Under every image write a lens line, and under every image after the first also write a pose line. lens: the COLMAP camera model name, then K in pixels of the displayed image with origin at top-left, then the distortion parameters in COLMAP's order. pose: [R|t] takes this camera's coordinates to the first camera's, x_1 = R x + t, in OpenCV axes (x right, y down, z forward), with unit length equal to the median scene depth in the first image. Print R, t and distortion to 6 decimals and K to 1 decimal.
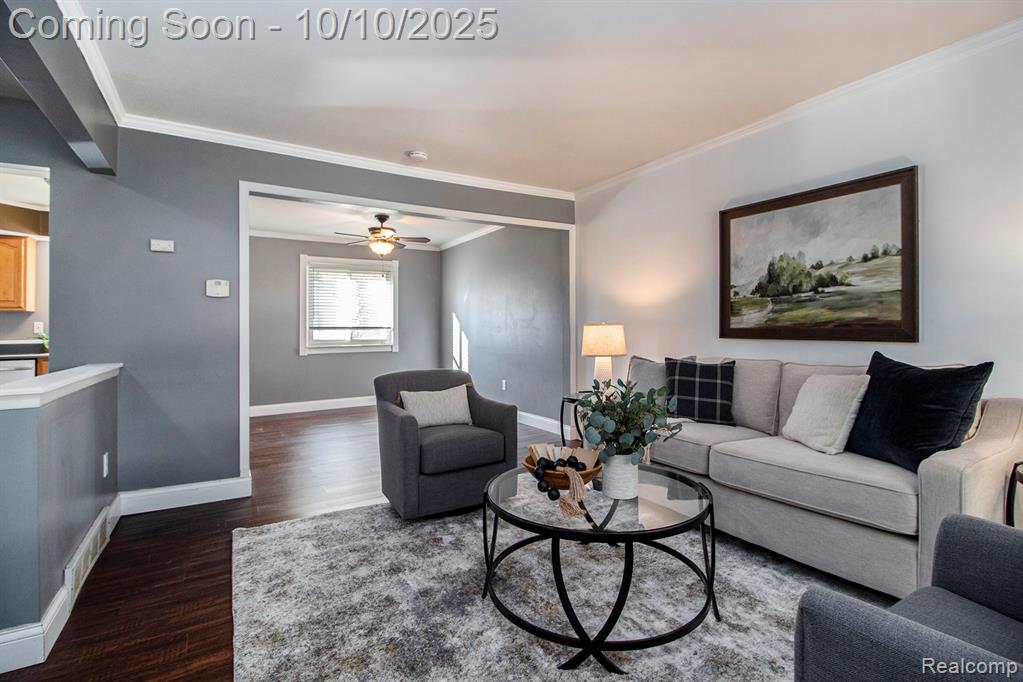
lens RADIAL K [[481.1, 0, 509.0], [0, 481.1, 327.4], [0, 0, 1]] dist [-0.001633, -0.000621]
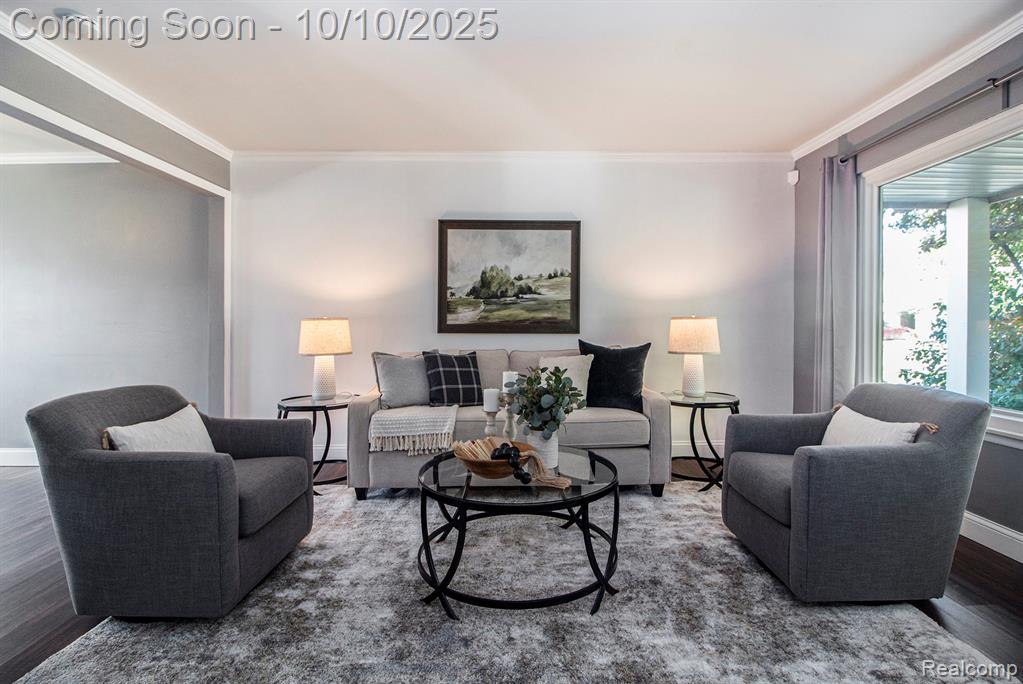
lens RADIAL K [[506.3, 0, 514.8], [0, 506.3, 326.8], [0, 0, 1]] dist [0.001465, -0.000306]
pose [[0.496673, 0.002788, 0.867933, -0.556772], [-0.005385, 0.999985, -0.000130, 0.007818], [-0.867921, -0.004609, 0.496680, 0.293289]]
